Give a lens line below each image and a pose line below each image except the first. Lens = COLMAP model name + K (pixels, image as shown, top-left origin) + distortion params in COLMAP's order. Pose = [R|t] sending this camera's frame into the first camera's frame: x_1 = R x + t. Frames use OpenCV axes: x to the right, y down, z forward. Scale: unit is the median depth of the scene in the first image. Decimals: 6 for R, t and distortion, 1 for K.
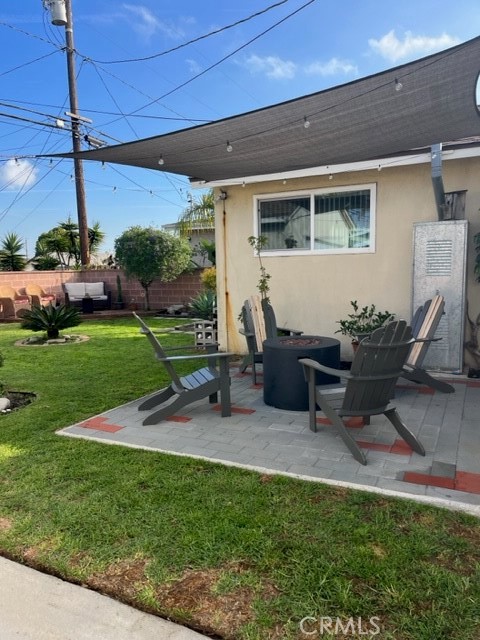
lens RADIAL K [[486.4, 0, 233.7], [0, 486.4, 325.6], [0, 0, 1]] dist [0.054408, -0.080536]
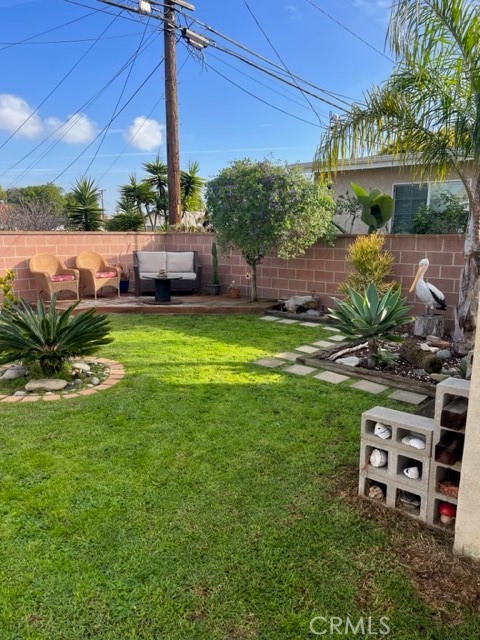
lens RADIAL K [[486.4, 0, 236.3], [0, 486.4, 333.6], [0, 0, 1]] dist [0.054408, -0.080536]
pose [[0.970296, 0.078687, -0.228765, -0.055419], [-0.058056, 0.993728, 0.095568, -0.050894], [0.234850, -0.079448, 0.968779, 0.406279]]
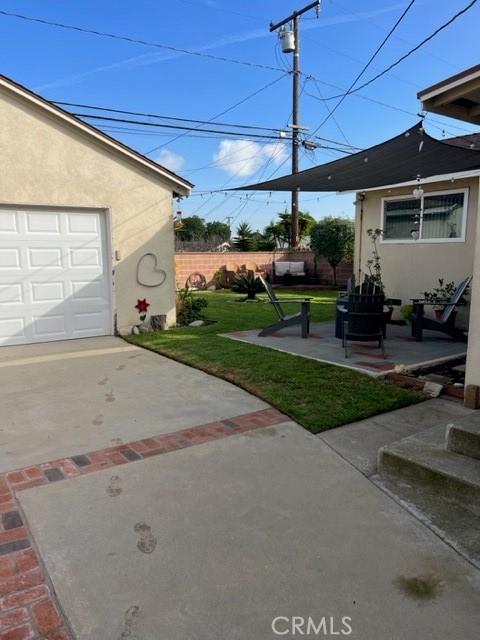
lens RADIAL K [[486.4, 0, 229.9], [0, 486.4, 325.7], [0, 0, 1]] dist [0.054408, -0.080536]
pose [[0.881574, 0.088668, -0.463644, 0.175497], [-0.071372, 0.995945, 0.054760, 0.021314], [0.466619, -0.015184, 0.884328, -0.209710]]
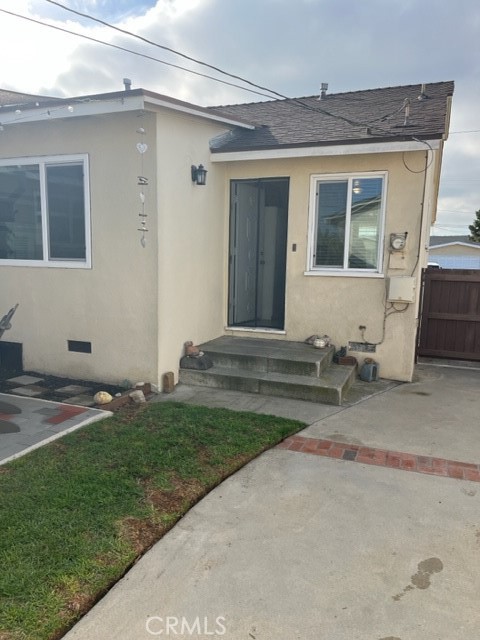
lens RADIAL K [[486.4, 0, 236.3], [0, 486.4, 320.4], [0, 0, 1]] dist [0.054408, -0.080536]
pose [[-0.091969, -0.111914, 0.989453, -0.214787], [0.099741, 0.987631, 0.120979, -0.015380], [-0.990754, 0.109816, -0.079669, 0.131803]]
